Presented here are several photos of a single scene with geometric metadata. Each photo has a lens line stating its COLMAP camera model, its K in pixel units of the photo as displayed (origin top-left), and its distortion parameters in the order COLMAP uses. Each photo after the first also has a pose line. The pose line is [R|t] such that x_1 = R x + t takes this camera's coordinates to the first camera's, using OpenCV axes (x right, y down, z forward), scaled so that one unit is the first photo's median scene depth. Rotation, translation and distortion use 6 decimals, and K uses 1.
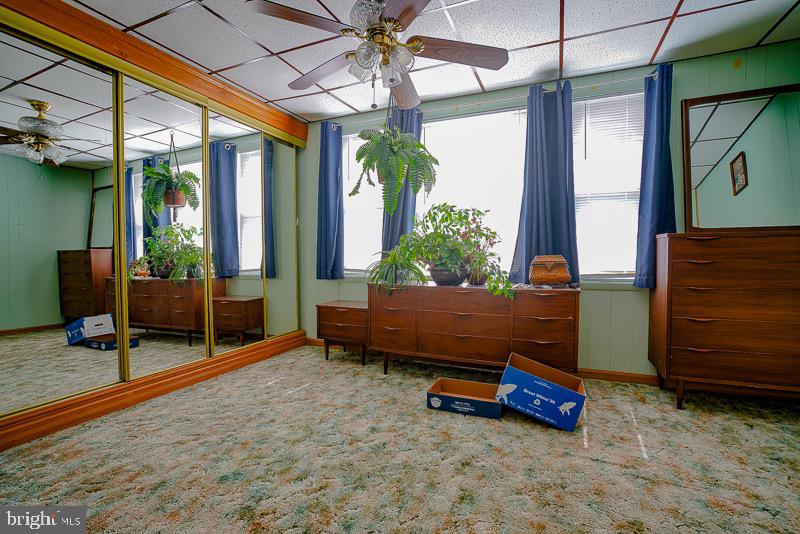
lens RADIAL K [[367.0, 0, 399.8], [0, 367.0, 259.1], [0, 0, 1]] dist [-0.062428, 0.021770]
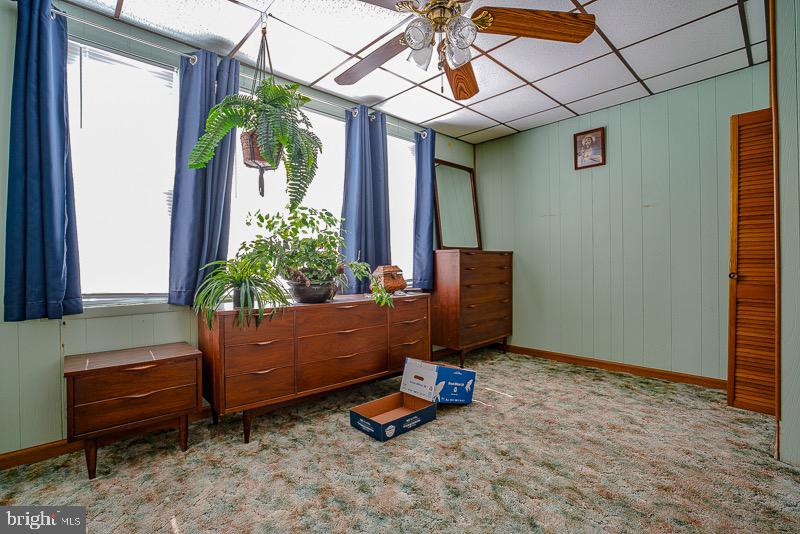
lens RADIAL K [[367.0, 0, 399.8], [0, 367.0, 259.1], [0, 0, 1]] dist [-0.062428, 0.021770]
pose [[0.396177, 0.009060, 0.918129, -0.704516], [0.014489, 0.999765, -0.016118, -0.013405], [-0.918060, 0.019689, 0.395953, 0.611383]]
